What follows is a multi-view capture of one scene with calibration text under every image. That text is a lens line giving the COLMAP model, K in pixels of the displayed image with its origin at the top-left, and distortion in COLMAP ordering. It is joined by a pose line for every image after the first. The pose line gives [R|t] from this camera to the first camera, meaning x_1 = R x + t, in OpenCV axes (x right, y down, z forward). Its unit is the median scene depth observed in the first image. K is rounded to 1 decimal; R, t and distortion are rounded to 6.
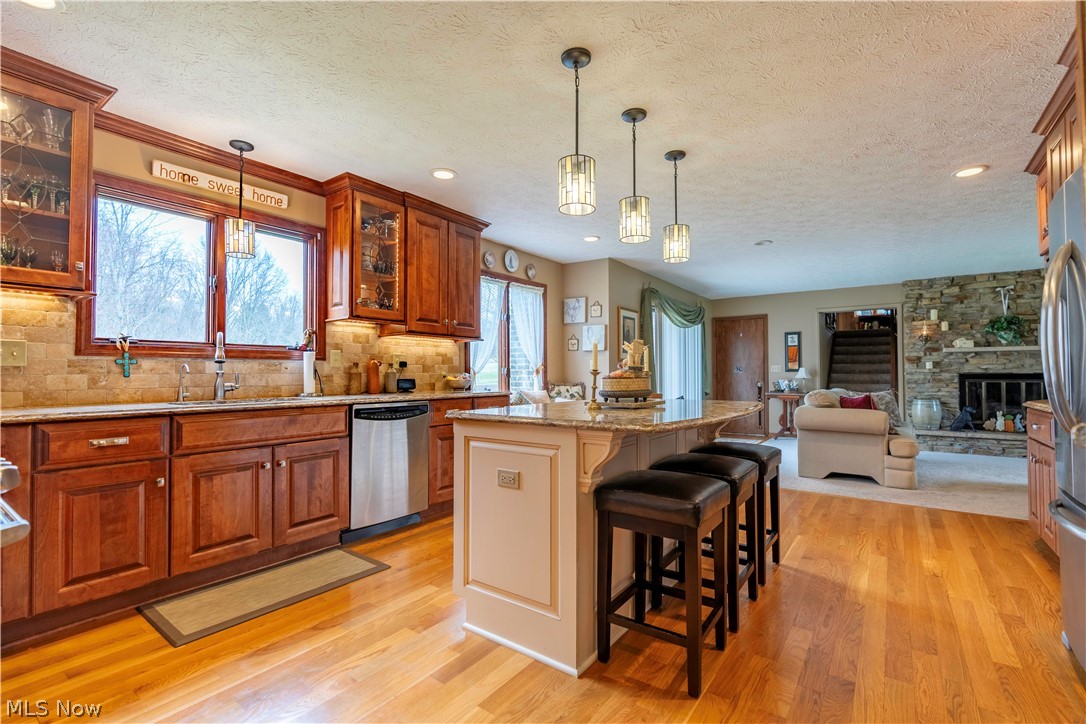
lens RADIAL K [[486.8, 0, 543.0], [0, 486.8, 362.0], [0, 0, 1]] dist [-0.000905, -0.000260]
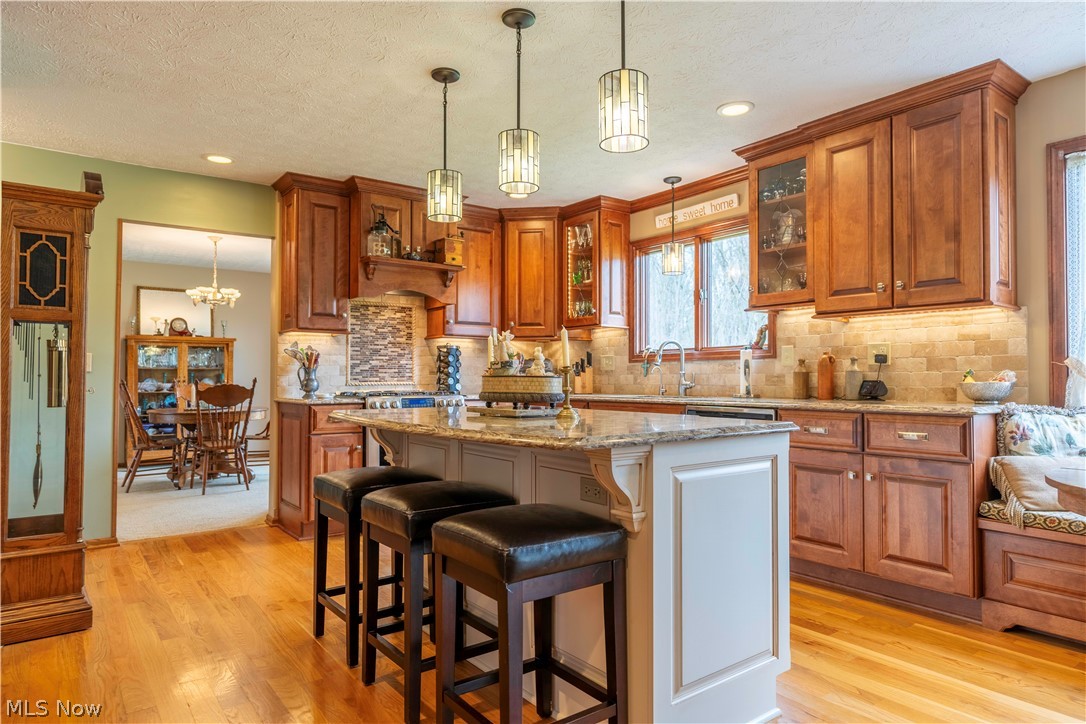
lens RADIAL K [[684.2, 0, 543.0], [0, 684.2, 362.0], [0, 0, 1]] dist [-0.002999, -0.000432]
pose [[-0.302151, -0.021445, -0.953019, 0.856543], [0.024801, 0.999232, -0.030348, 0.030671], [0.952937, -0.032806, -0.301387, 0.974640]]
